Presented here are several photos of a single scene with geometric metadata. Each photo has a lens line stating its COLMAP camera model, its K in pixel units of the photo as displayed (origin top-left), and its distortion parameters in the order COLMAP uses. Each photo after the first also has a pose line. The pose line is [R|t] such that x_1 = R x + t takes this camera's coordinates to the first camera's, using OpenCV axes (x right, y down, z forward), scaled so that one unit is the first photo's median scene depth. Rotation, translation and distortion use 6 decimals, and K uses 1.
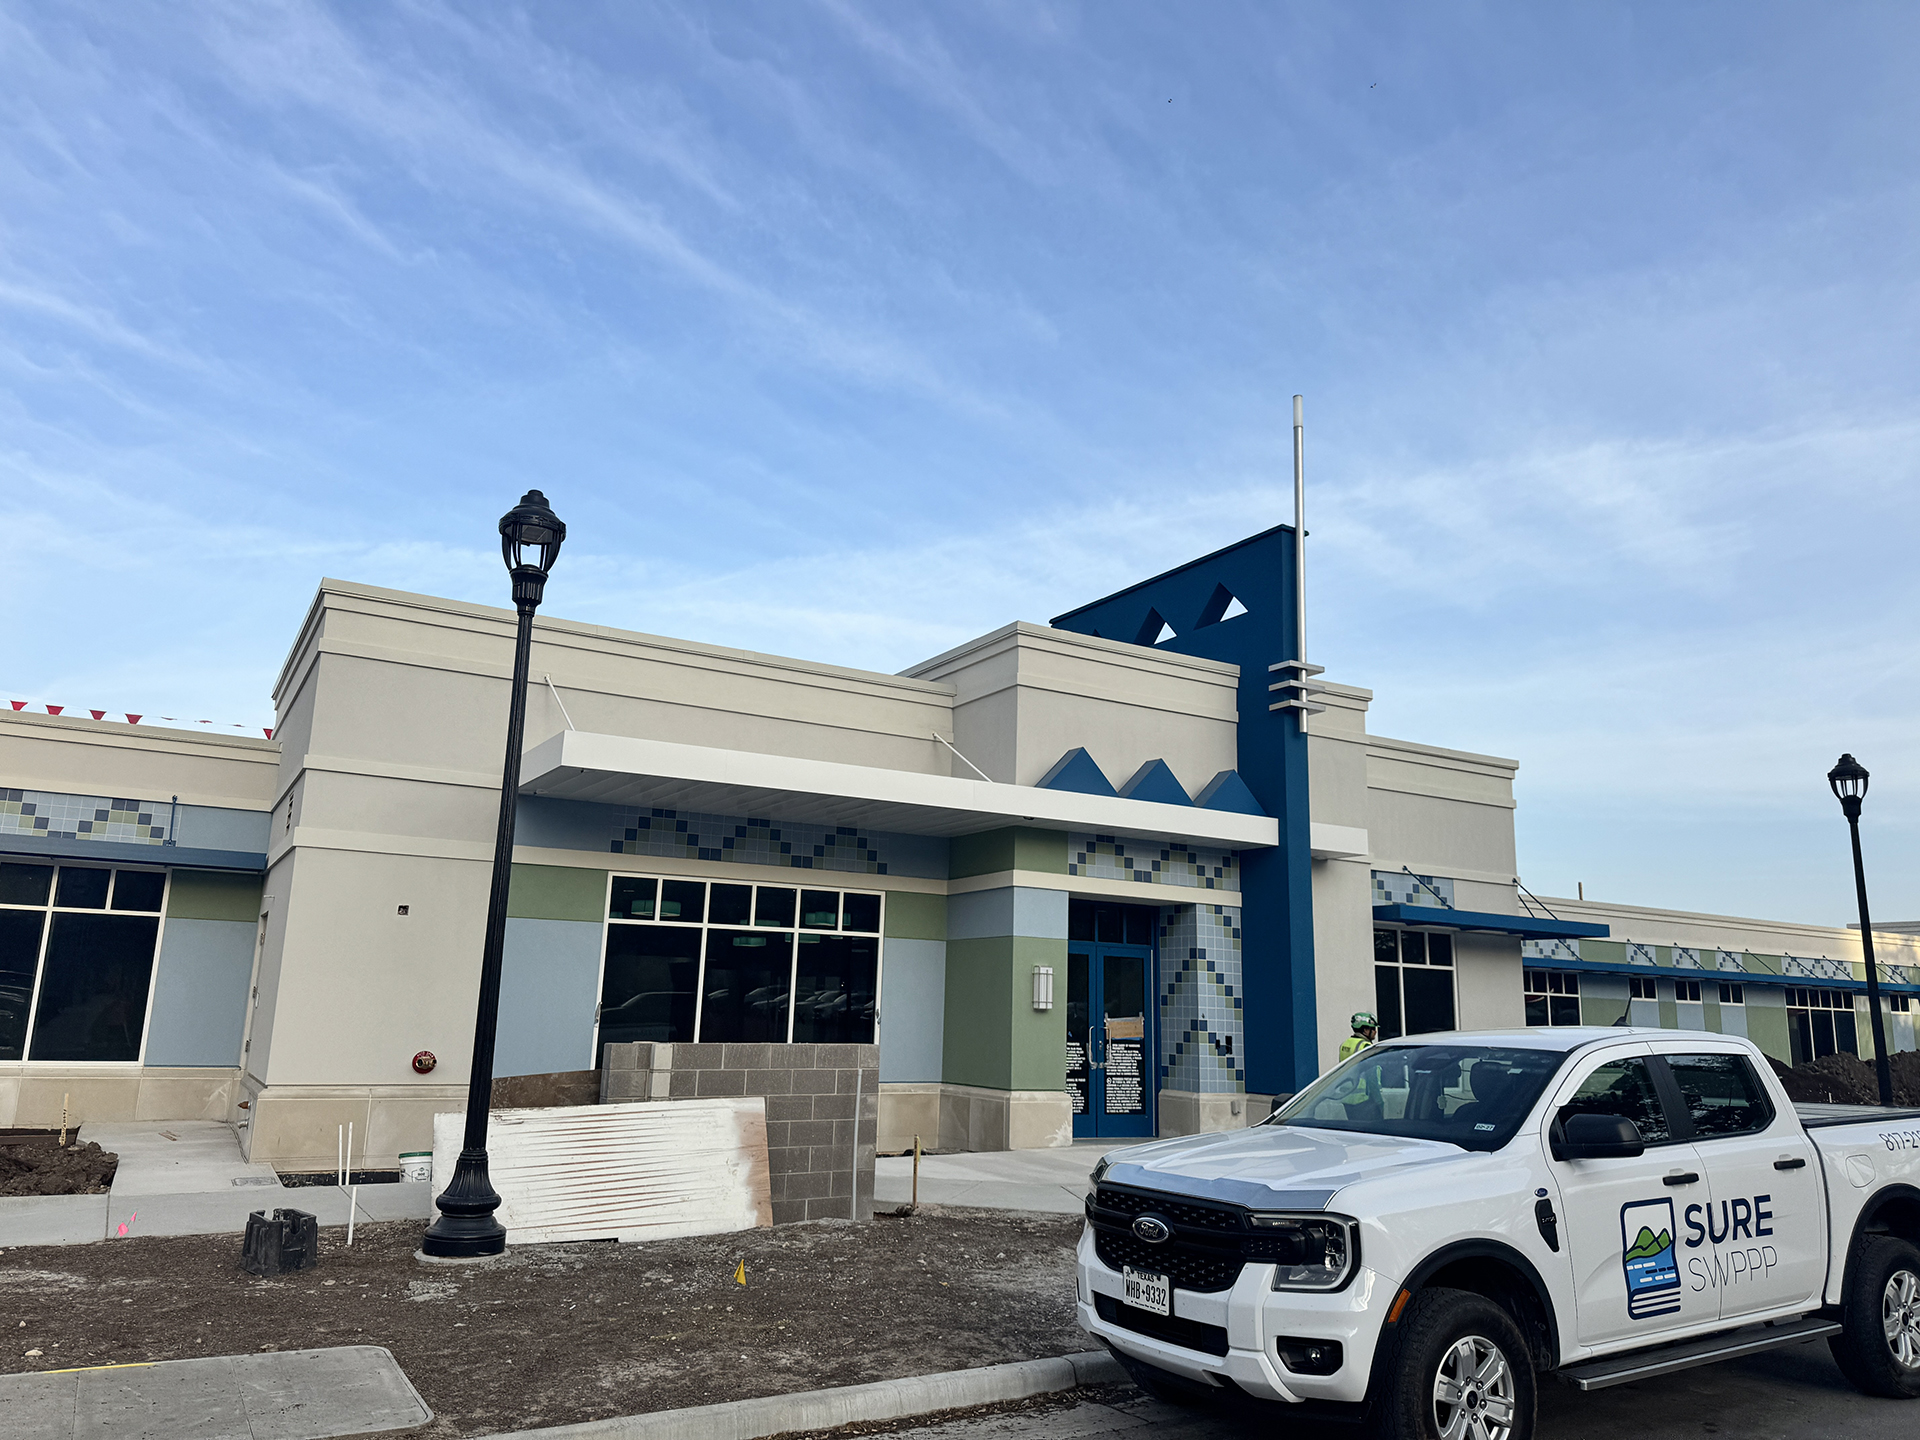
lens RADIAL K [[1315.4, 0, 951.9], [0, 1315.4, 725.4], [0, 0, 1]] dist [0.044690, -0.073209]
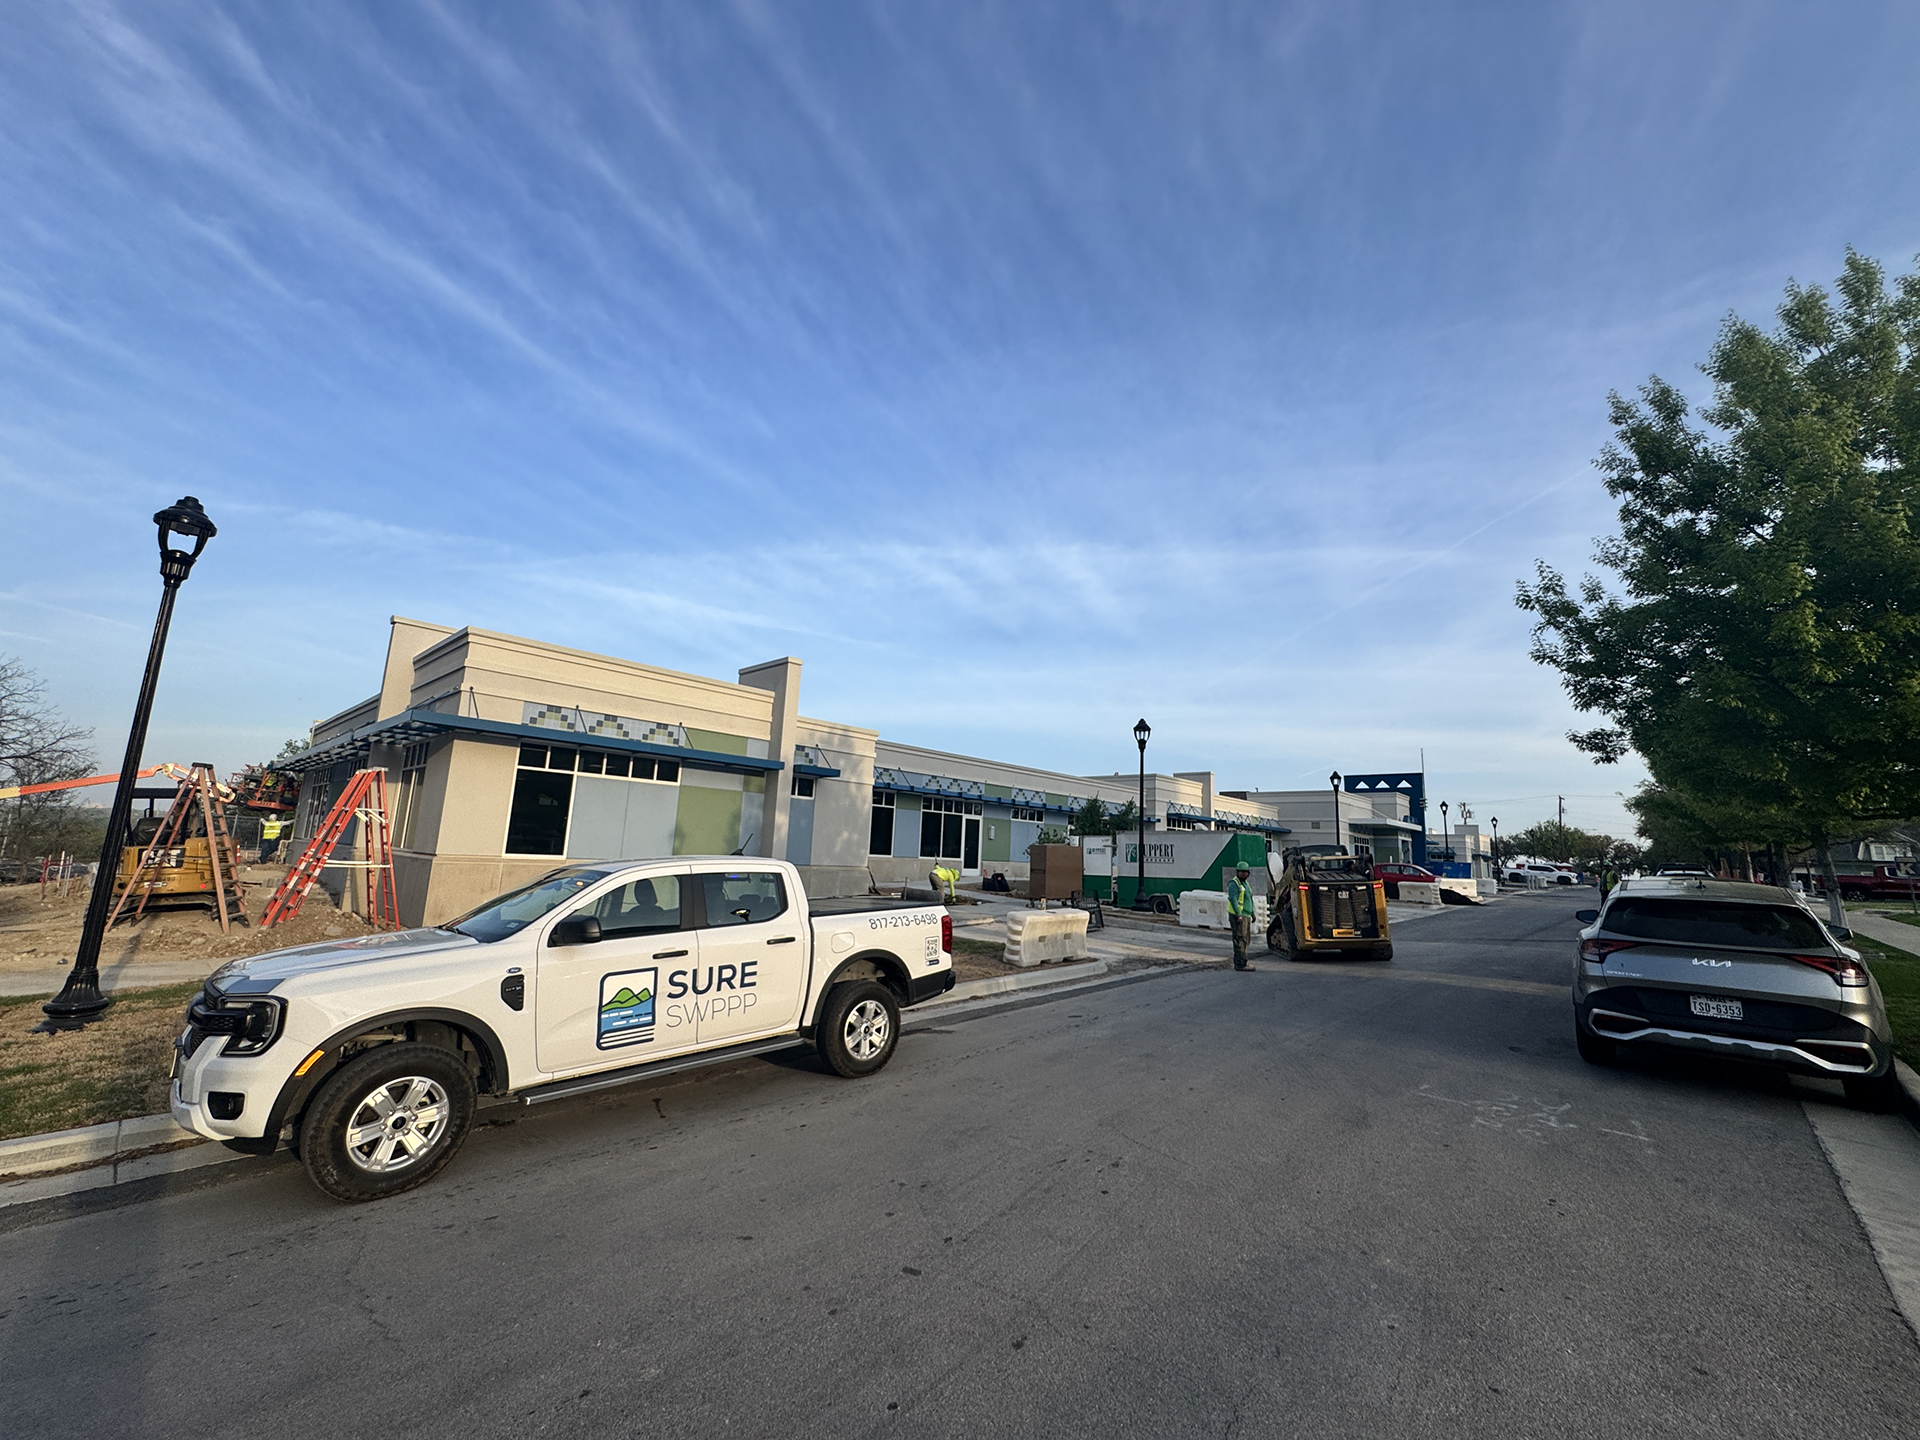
lens RADIAL K [[752.4, 0, 969.8], [0, 752.4, 732.9], [0, 0, 1]] dist [-0.003458, -0.000555]
pose [[0.952650, 0.049697, 0.299980, 0.601614], [-0.070779, 0.995697, 0.059819, 0.013583], [-0.295716, -0.078219, 0.952068, 0.096277]]
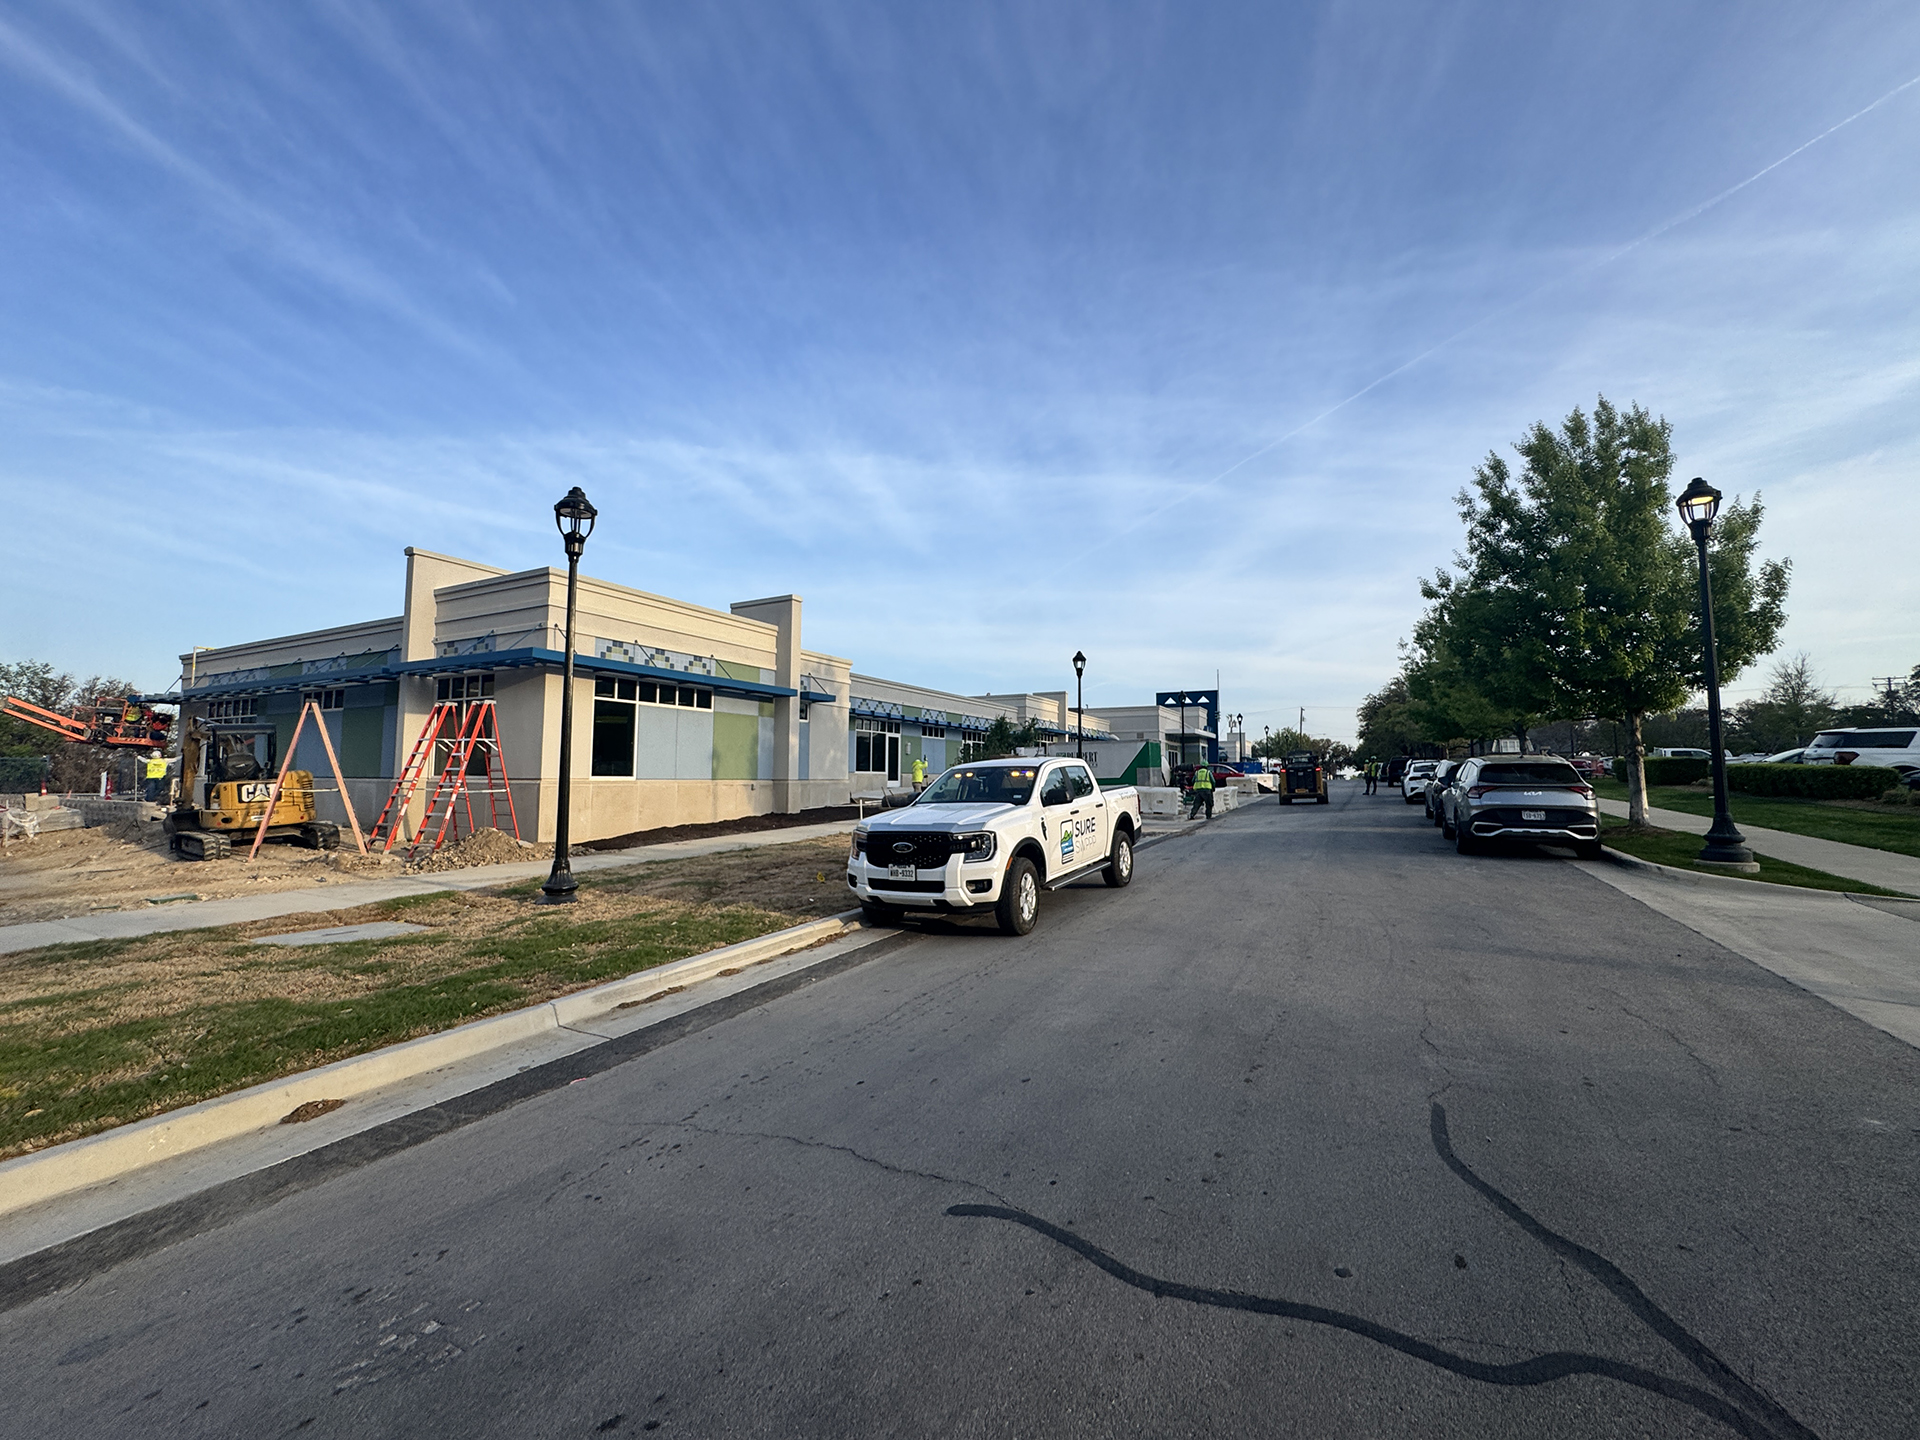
lens RADIAL K [[798.6, 0, 910.6], [0, 798.6, 731.1], [0, 0, 1]] dist [-0.003094, -0.000424]
pose [[0.844286, -0.003401, 0.535882, -0.527571], [-0.087009, 0.985841, 0.143339, -0.010987], [-0.528782, -0.167646, 0.832036, -0.103388]]
